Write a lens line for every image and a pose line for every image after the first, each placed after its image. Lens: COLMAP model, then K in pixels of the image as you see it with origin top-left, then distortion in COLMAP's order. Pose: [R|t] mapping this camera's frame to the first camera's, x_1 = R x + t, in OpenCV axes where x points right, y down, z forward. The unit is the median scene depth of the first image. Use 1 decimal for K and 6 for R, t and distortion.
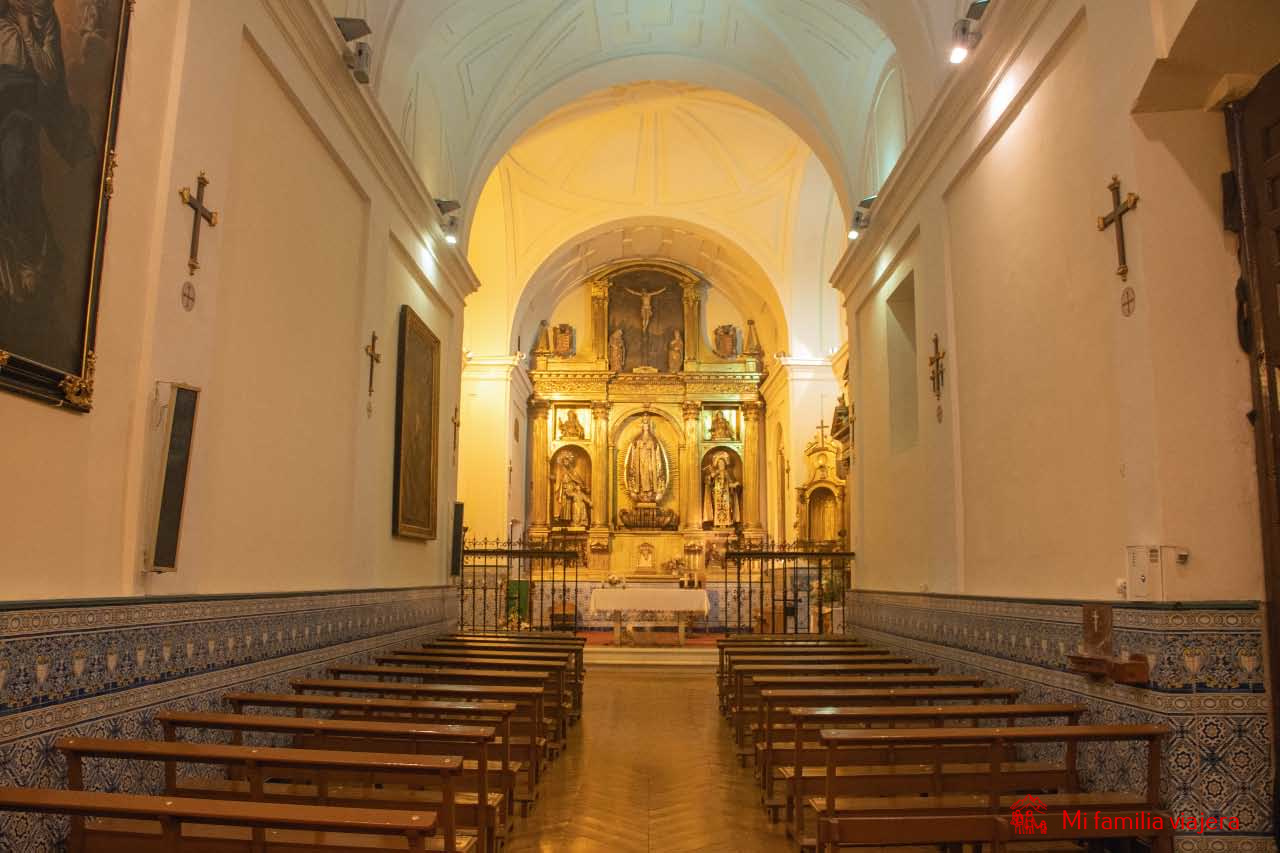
lens RADIAL K [[989.6, 0, 640.0], [0, 989.6, 426.5], [0, 0, 1]] dist [-0.153657, 0.003142]
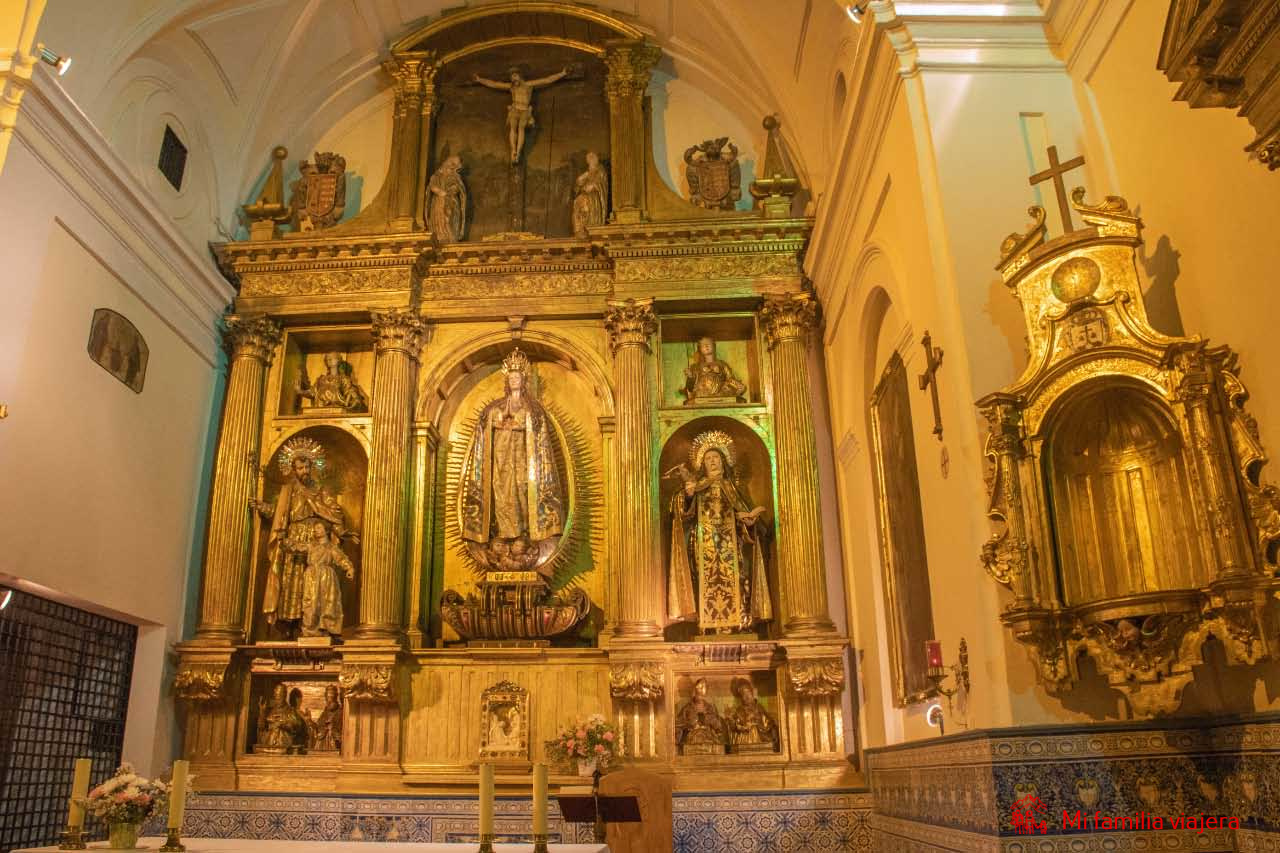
lens RADIAL K [[989.6, 0, 640.0], [0, 989.6, 426.5], [0, 0, 1]] dist [-0.153657, 0.003142]
pose [[0.999190, -0.032743, -0.023378, 0.064135], [0.027504, 0.980007, -0.197054, 0.097219], [0.029362, 0.196251, 0.980114, 0.635566]]
